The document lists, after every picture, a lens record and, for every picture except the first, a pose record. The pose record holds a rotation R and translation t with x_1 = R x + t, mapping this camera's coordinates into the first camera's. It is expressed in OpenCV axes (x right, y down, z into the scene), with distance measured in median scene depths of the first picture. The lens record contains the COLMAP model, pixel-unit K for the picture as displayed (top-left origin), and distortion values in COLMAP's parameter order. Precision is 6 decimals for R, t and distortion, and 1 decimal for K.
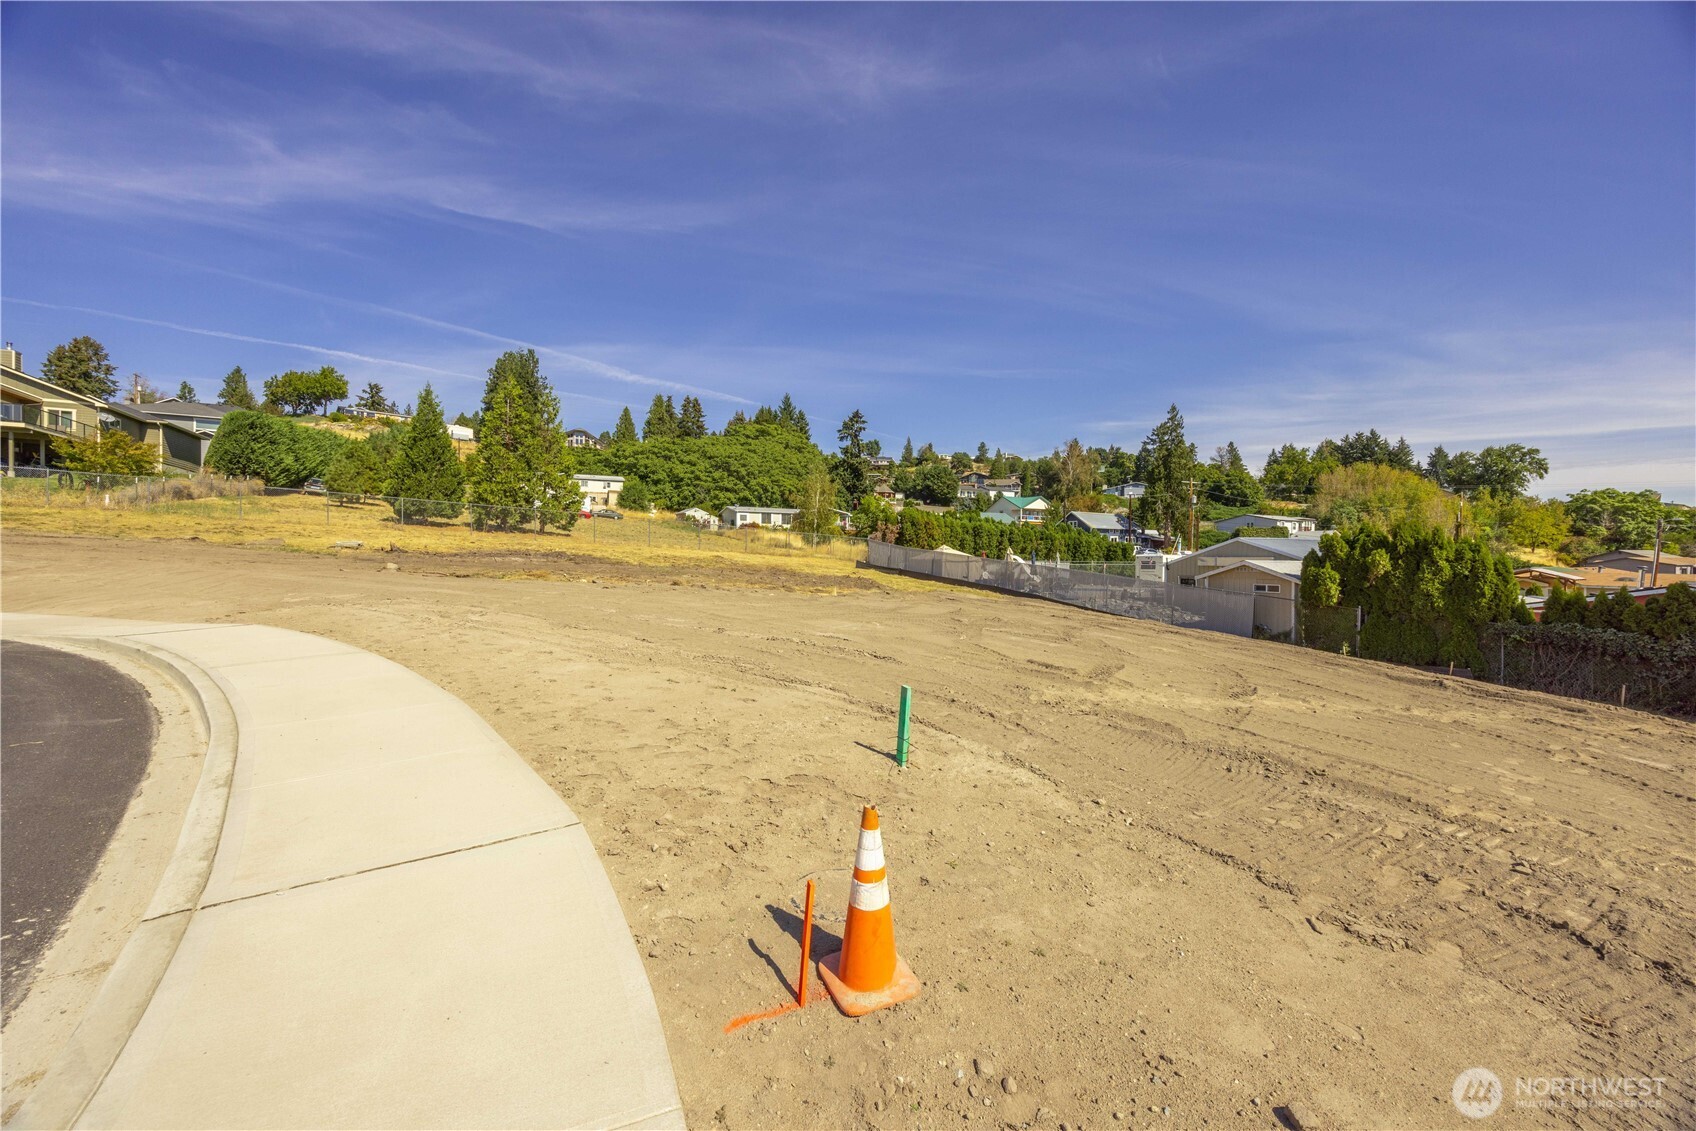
lens RADIAL K [[640.7, 0, 835.4], [0, 640.7, 575.9], [0, 0, 1]] dist [-0.005358, 0.001492]
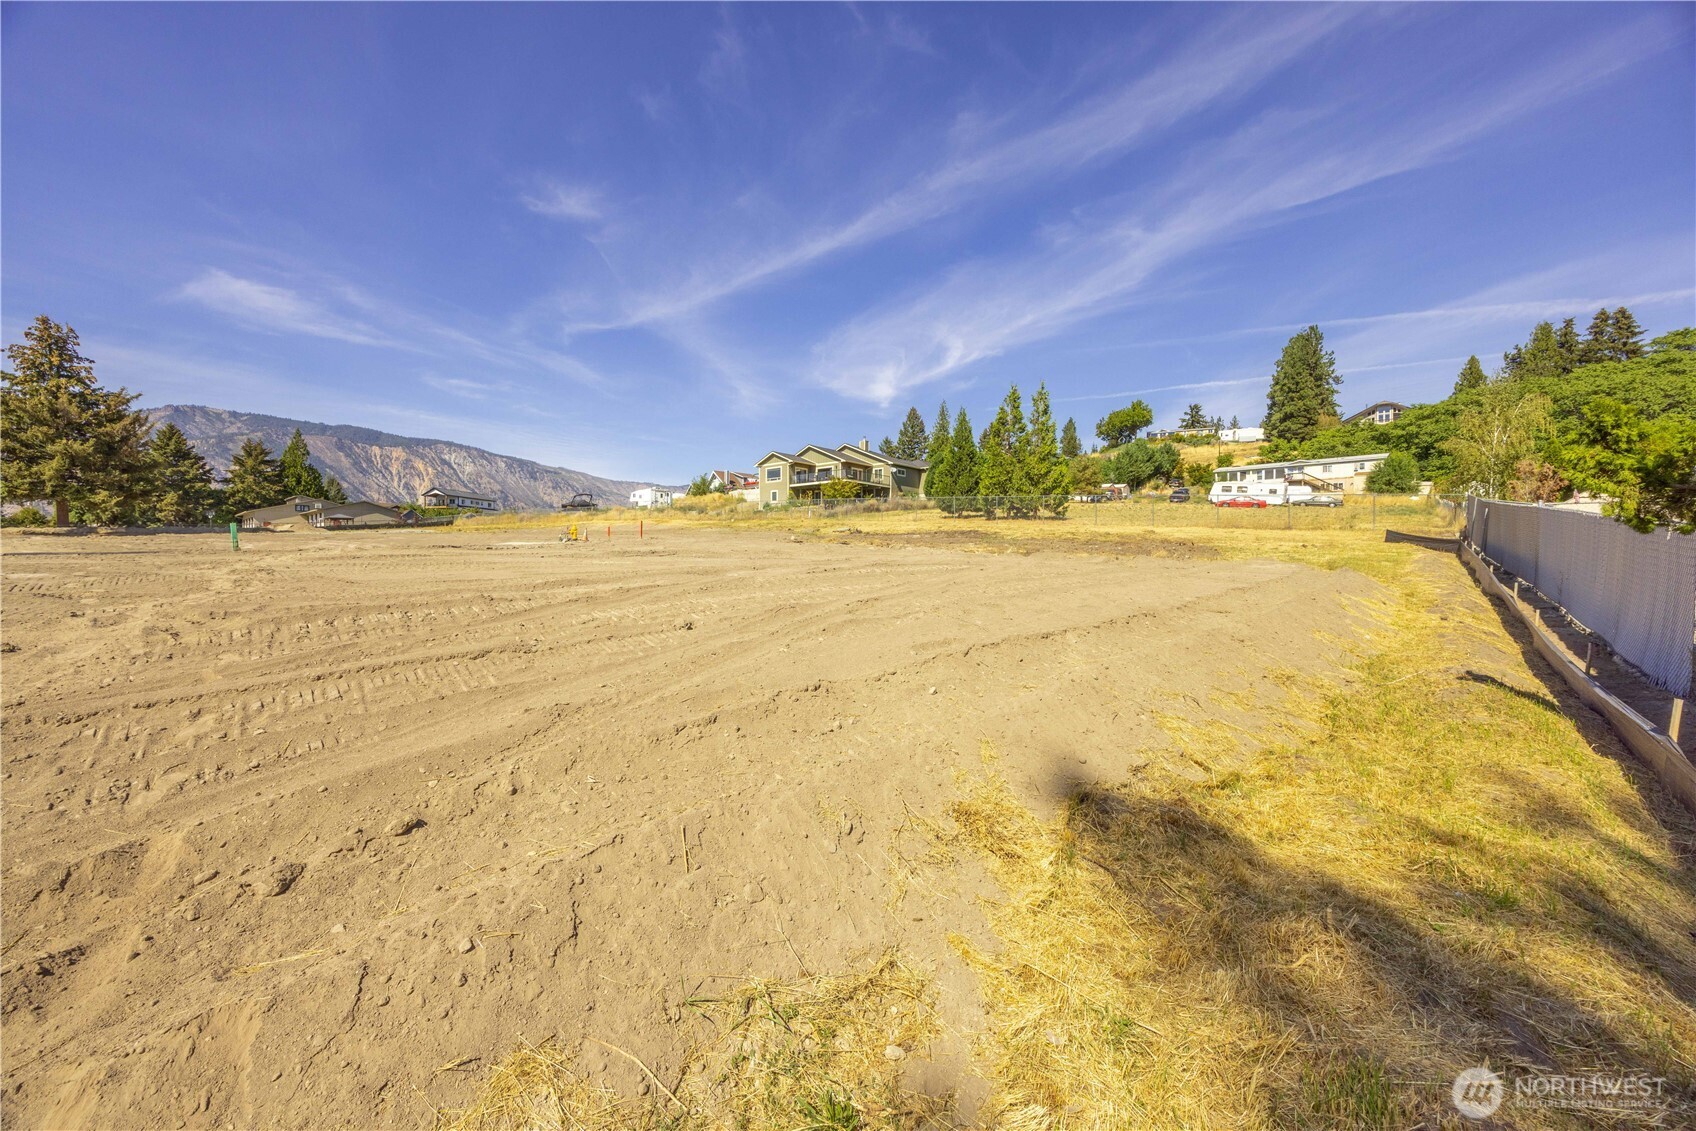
lens RADIAL K [[640.7, 0, 846.9], [0, 640.7, 565.1], [0, 0, 1]] dist [-0.005358, 0.001492]
pose [[0.359794, -0.001555, -0.933031, 0.136651], [-0.031908, 0.999393, -0.013970, 0.011324], [0.932486, 0.034798, 0.359526, 0.108090]]
